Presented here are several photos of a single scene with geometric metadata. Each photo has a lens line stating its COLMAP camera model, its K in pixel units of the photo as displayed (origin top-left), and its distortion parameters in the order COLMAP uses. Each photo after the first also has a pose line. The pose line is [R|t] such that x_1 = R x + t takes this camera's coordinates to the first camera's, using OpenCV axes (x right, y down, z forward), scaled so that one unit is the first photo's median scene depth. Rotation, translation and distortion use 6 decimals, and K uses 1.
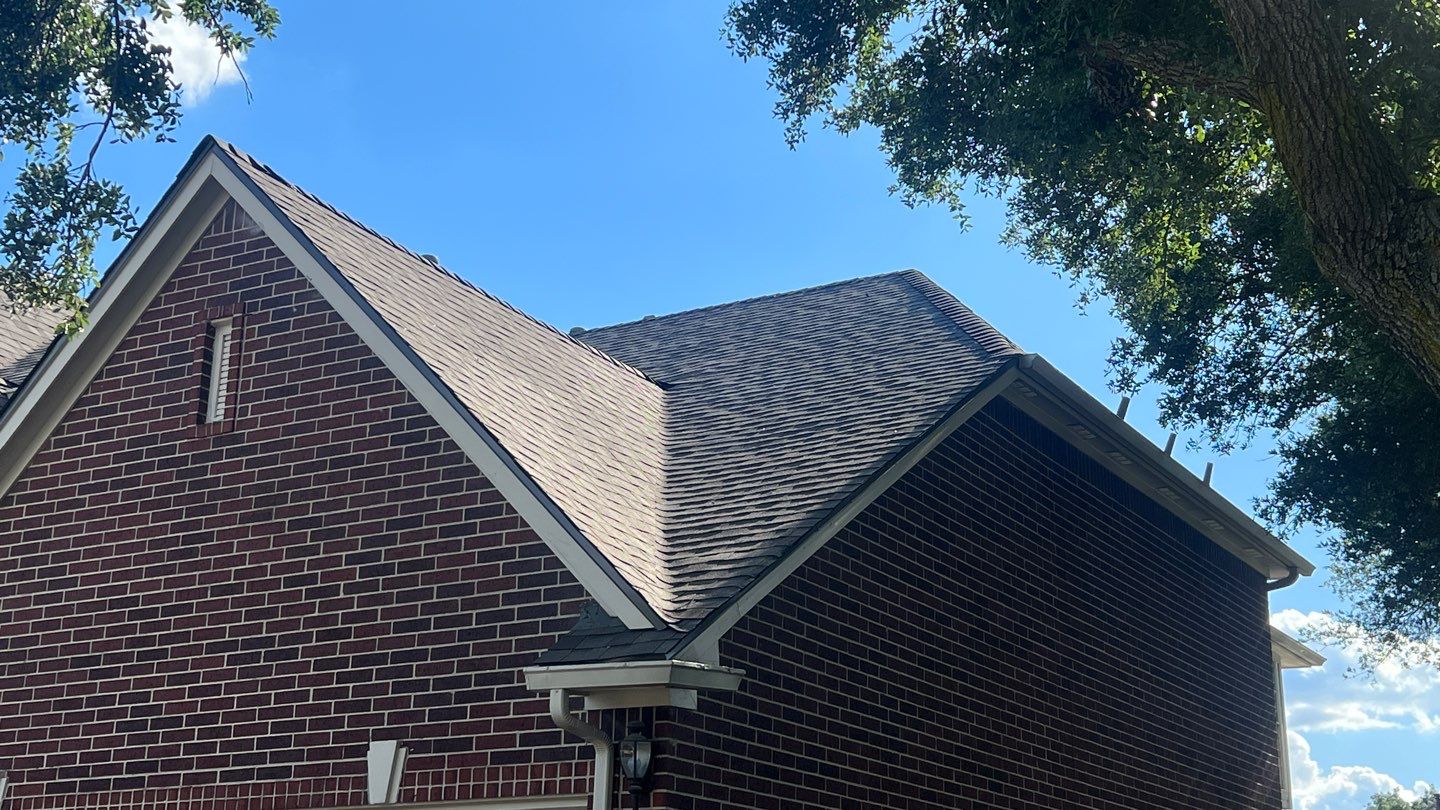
lens RADIAL K [[1960.5, 0, 720.1], [0, 1960.5, 401.5], [0, 0, 1]] dist [0.144392, -0.377971]
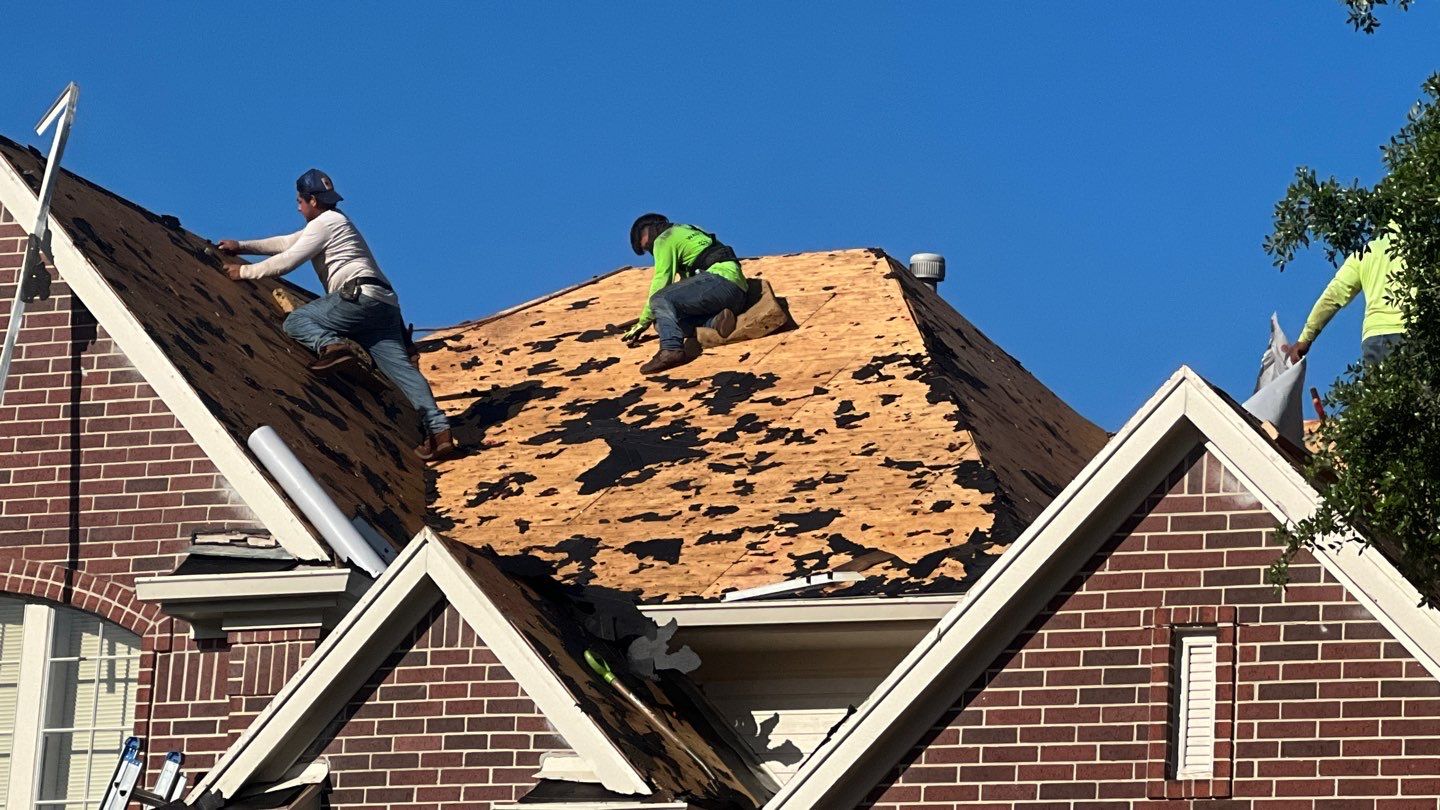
lens RADIAL K [[4812.3, 0, 719.0], [0, 4812.3, 403.2], [0, 0, 1]] dist [-0.107956, 6.152339]
pose [[0.997040, 0.055076, 0.053644, -0.536401], [-0.058733, 0.995875, 0.069162, -0.237125], [-0.049613, -0.072108, 0.996162, -0.709770]]
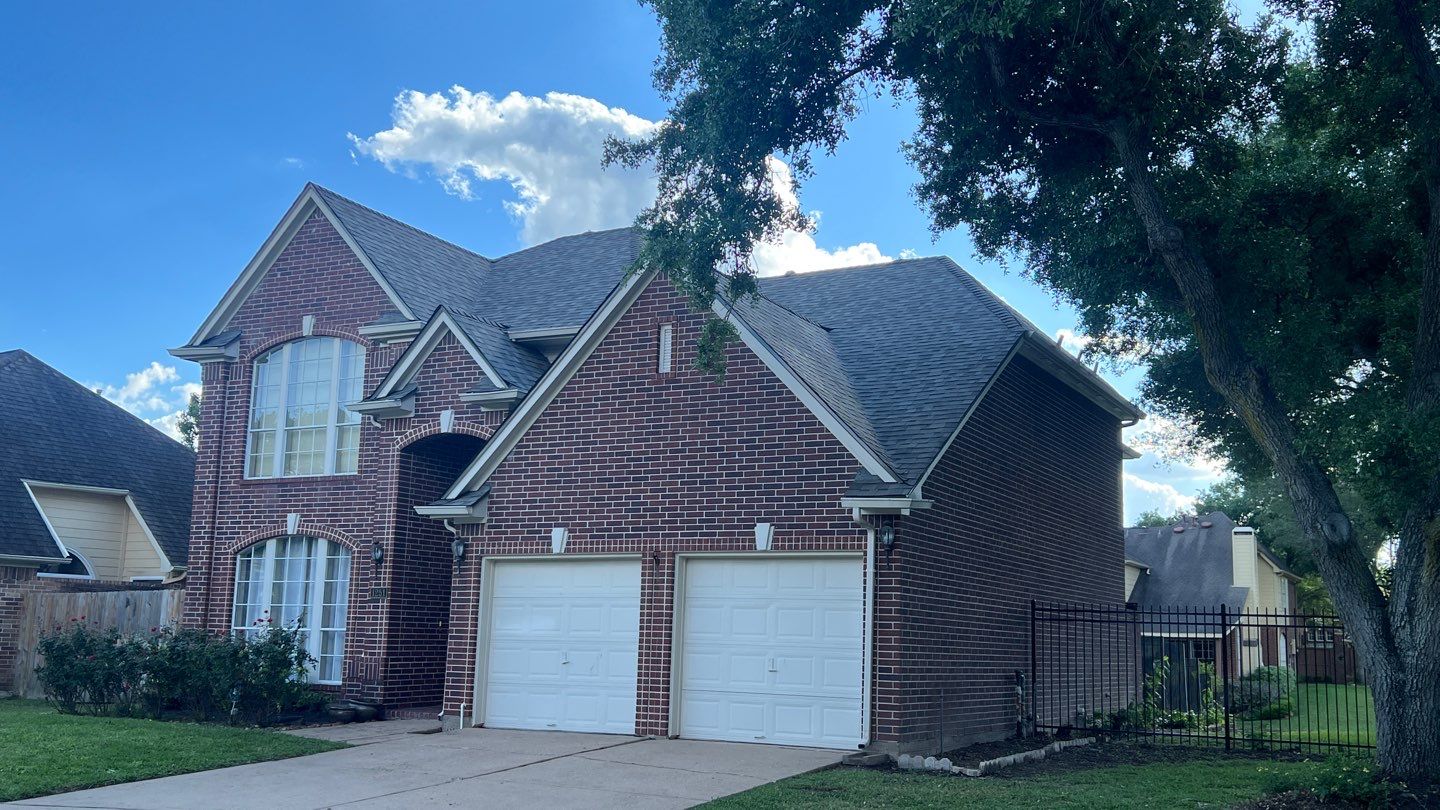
lens RADIAL K [[1372.7, 0, 723.5], [0, 1372.7, 411.2], [0, 0, 1]] dist [0.208620, -0.700490]
pose [[0.999501, 0.016525, 0.026928, -0.236782], [-0.019984, 0.990815, 0.133739, -0.152721], [-0.024470, -0.134211, 0.990651, -0.506246]]
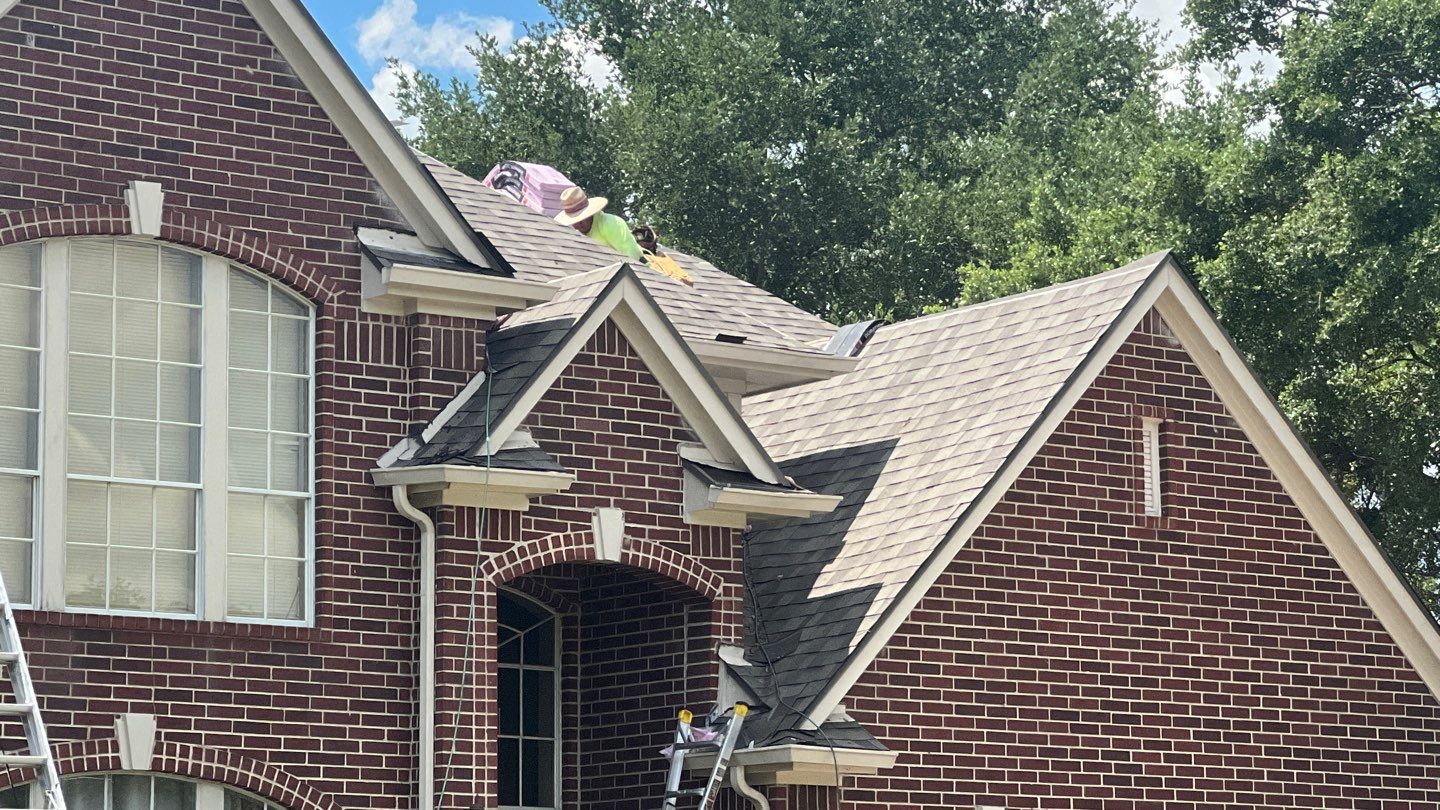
lens RADIAL K [[4487.9, 0, 721.6], [0, 4487.9, 307.4], [0, 0, 1]] dist [-0.453363, 13.429669]
pose [[0.387119, 0.140230, 0.911304, -2.736042], [-0.260151, 0.964822, -0.037953, 0.058133], [-0.884568, -0.222384, 0.409982, 0.210403]]
